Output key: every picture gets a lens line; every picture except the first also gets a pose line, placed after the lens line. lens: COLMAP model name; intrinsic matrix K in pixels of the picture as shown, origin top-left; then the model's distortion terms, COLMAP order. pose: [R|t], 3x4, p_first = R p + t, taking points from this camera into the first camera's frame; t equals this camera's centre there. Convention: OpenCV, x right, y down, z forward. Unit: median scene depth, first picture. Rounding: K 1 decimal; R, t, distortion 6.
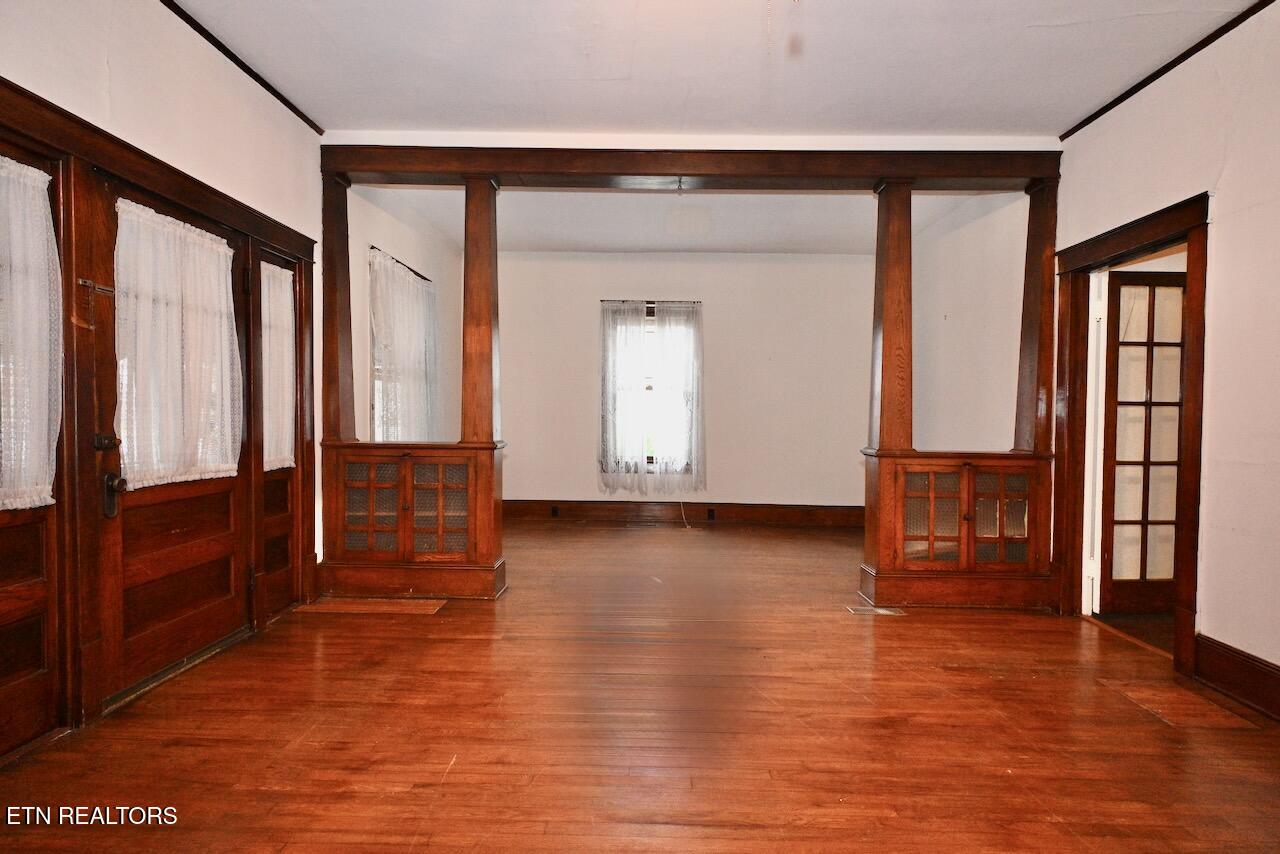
lens RADIAL K [[616.2, 0, 630.7], [0, 616.2, 429.8], [0, 0, 1]] dist [-0.002416, -0.000425]
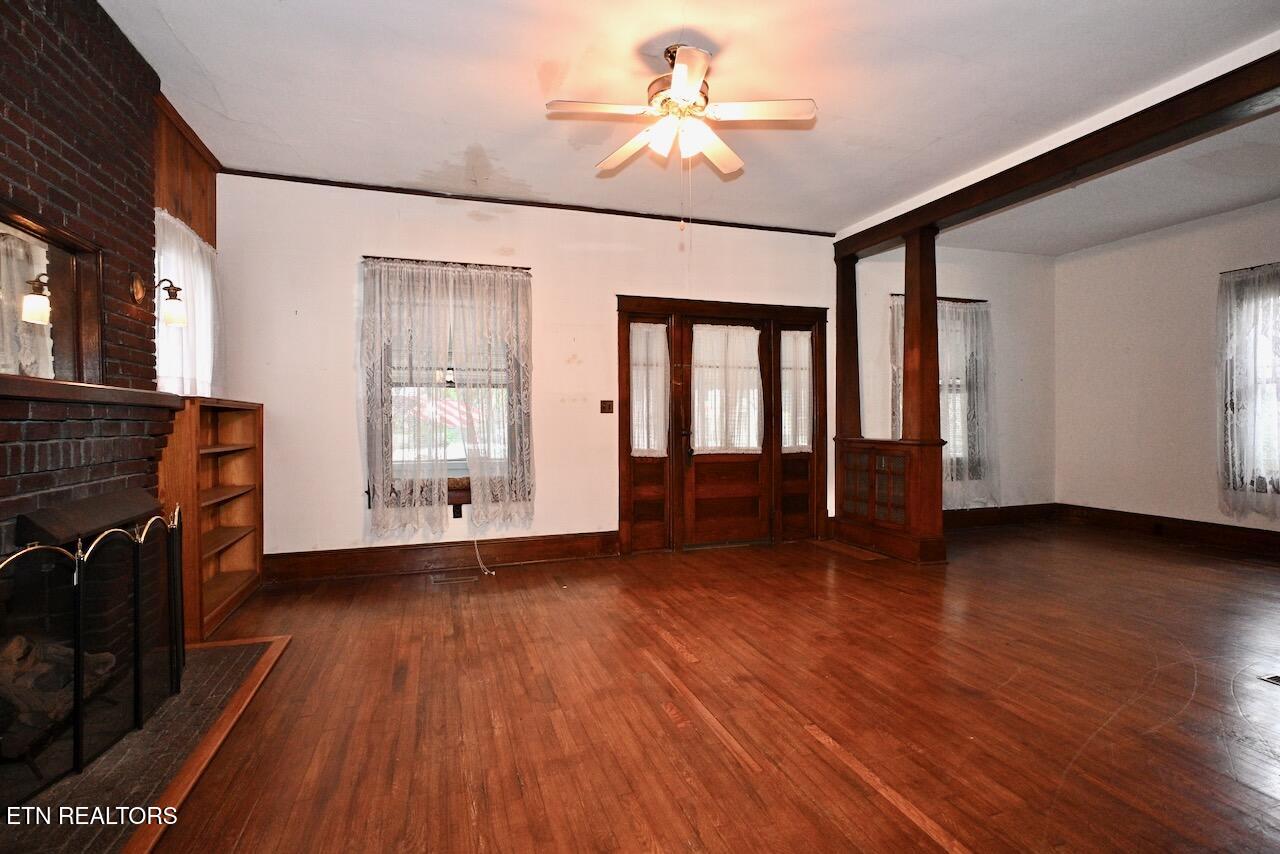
lens RADIAL K [[616.2, 0, 630.7], [0, 616.2, 429.8], [0, 0, 1]] dist [-0.002416, -0.000425]
pose [[0.319162, 0.001848, -0.947698, 1.076191], [-0.015895, 0.999868, -0.003404, 0.018246], [0.947567, 0.016150, 0.319149, 0.055057]]
